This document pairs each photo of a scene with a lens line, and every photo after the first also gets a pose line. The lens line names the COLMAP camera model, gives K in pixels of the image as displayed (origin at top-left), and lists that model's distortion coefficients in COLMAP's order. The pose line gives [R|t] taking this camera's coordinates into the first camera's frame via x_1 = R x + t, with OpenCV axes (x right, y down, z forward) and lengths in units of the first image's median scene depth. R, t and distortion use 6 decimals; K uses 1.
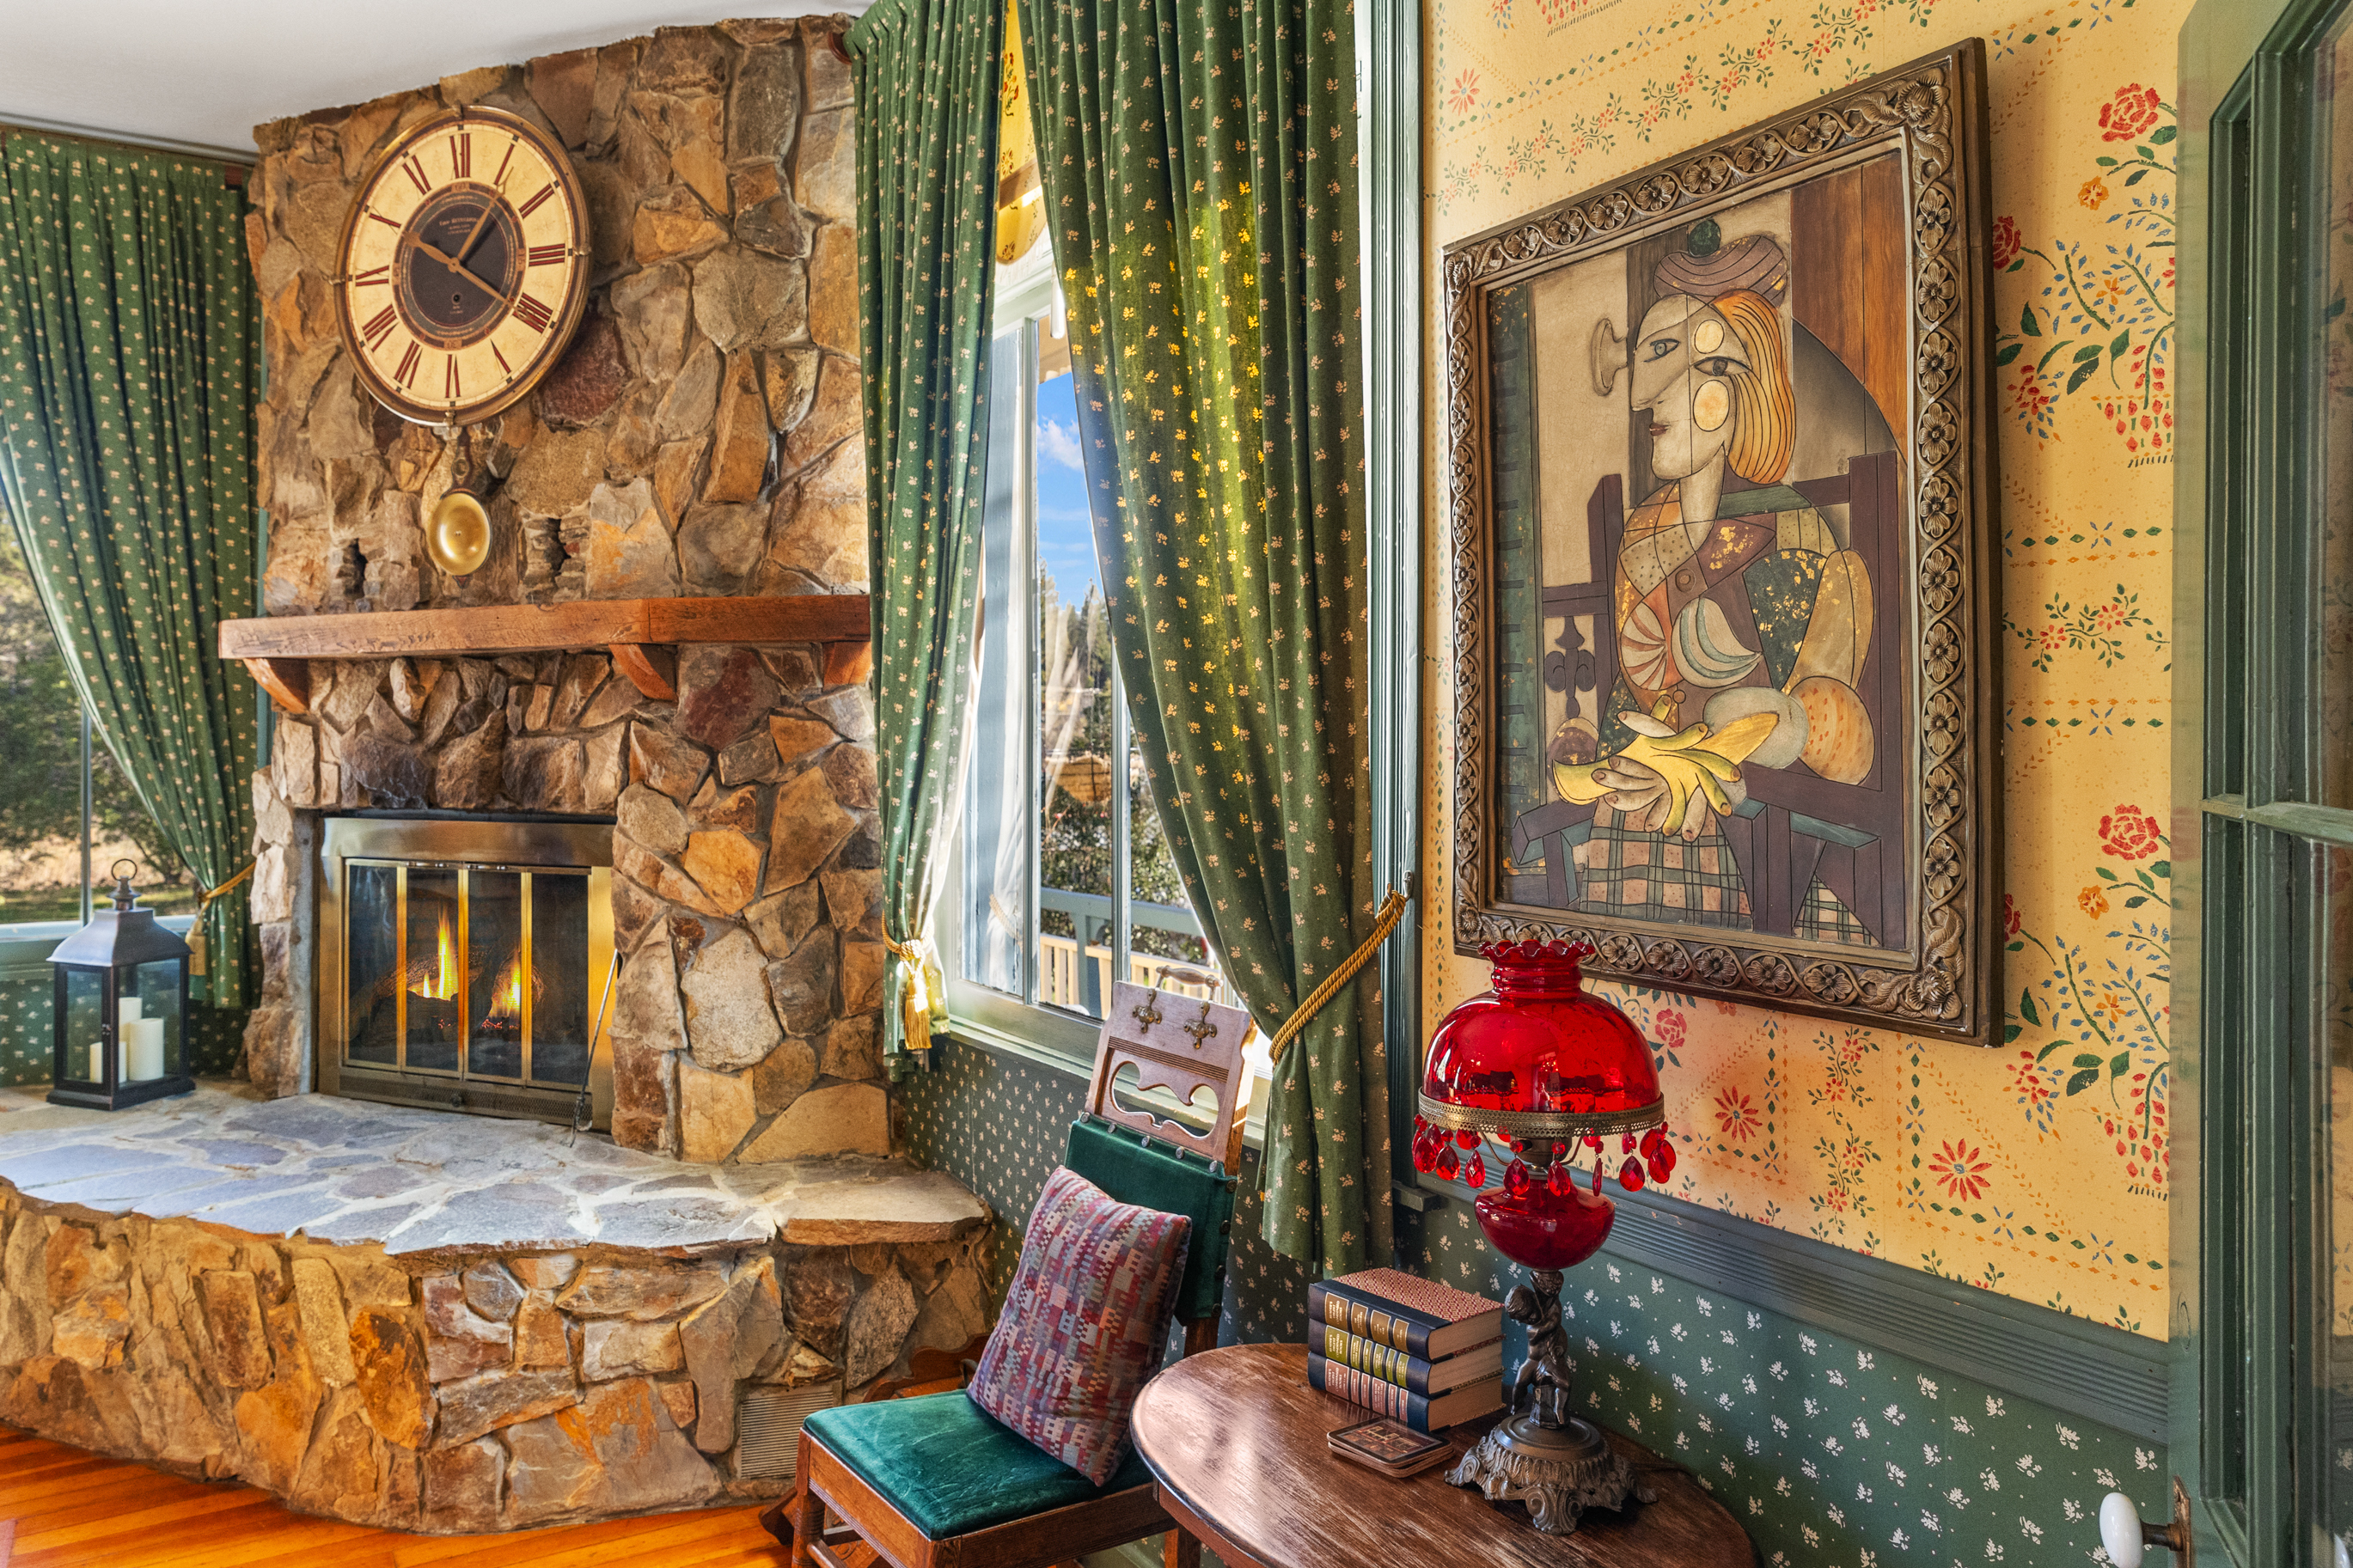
lens RADIAL K [[1624.1, 0, 1144.2], [0, 1624.1, 693.1], [0, 0, 1]] dist [0.008726, -0.002141]
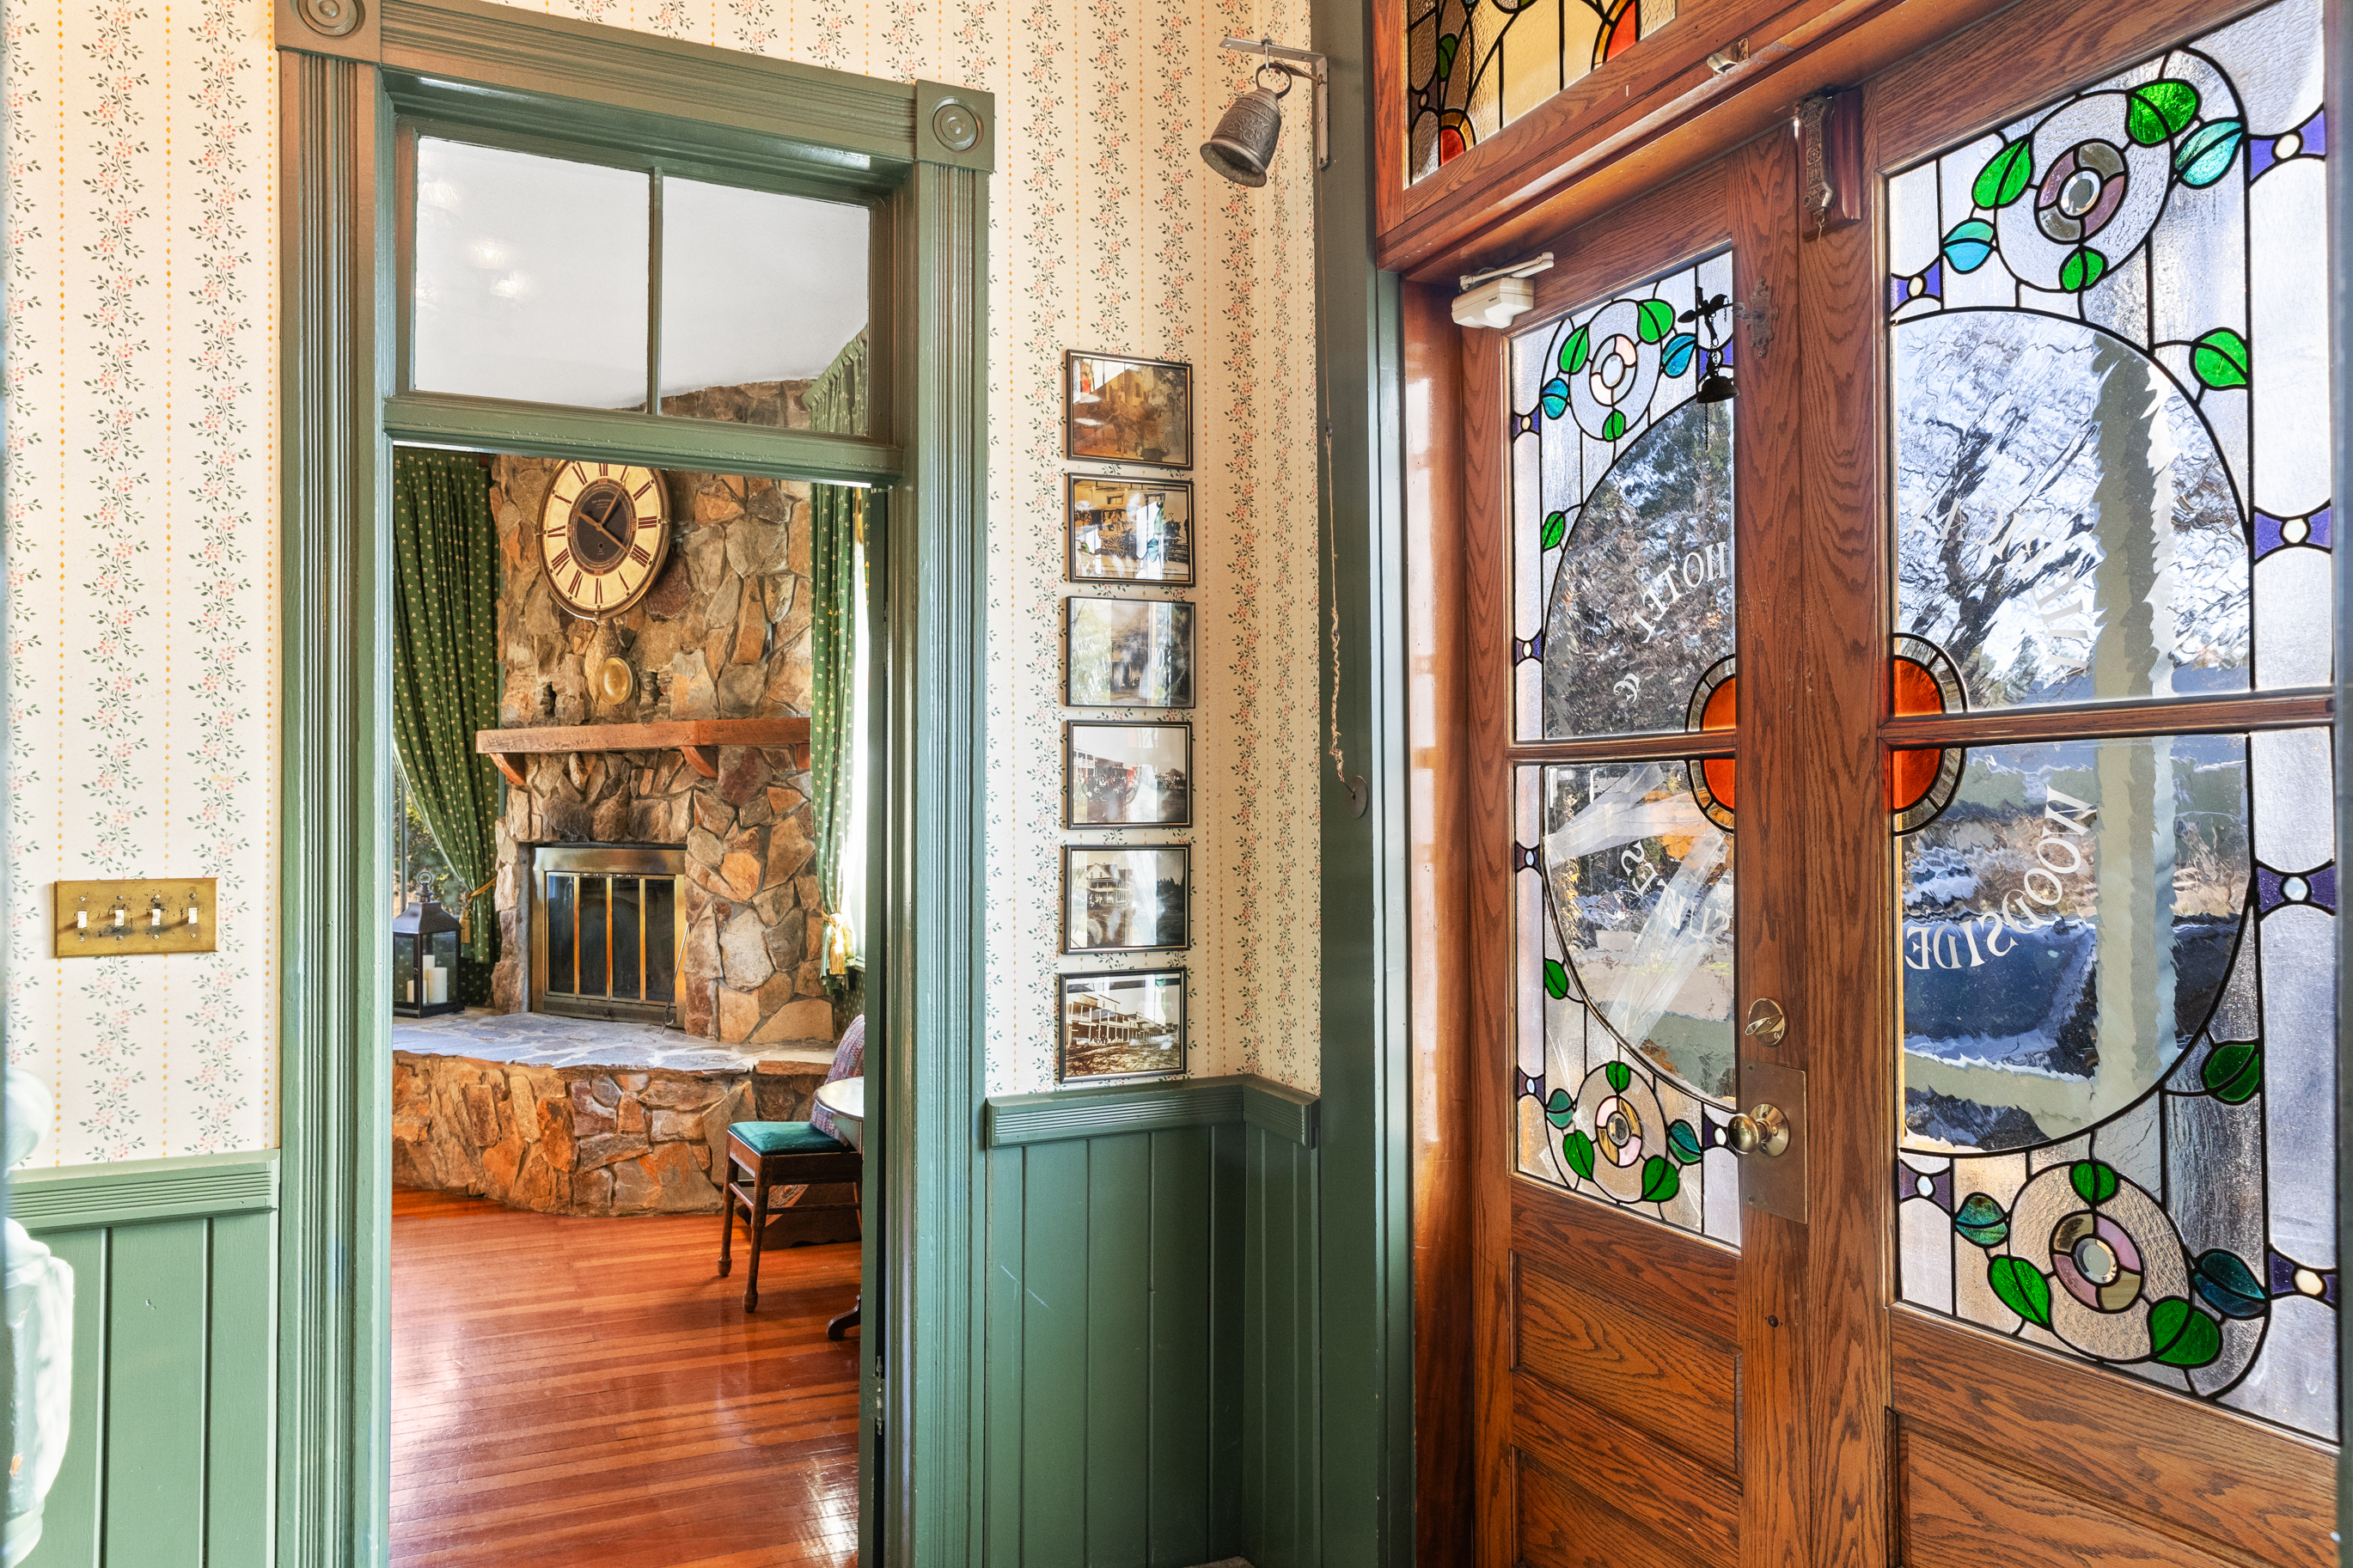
lens RADIAL K [[1624.1, 0, 1101.0], [0, 1624.1, 749.1], [0, 0, 1]] dist [0.008726, -0.002141]
pose [[0.987067, -0.006566, -0.160176, 0.394008], [0.006009, 0.999974, -0.003963, -0.016947], [0.160198, 0.002949, 0.987080, -0.646663]]
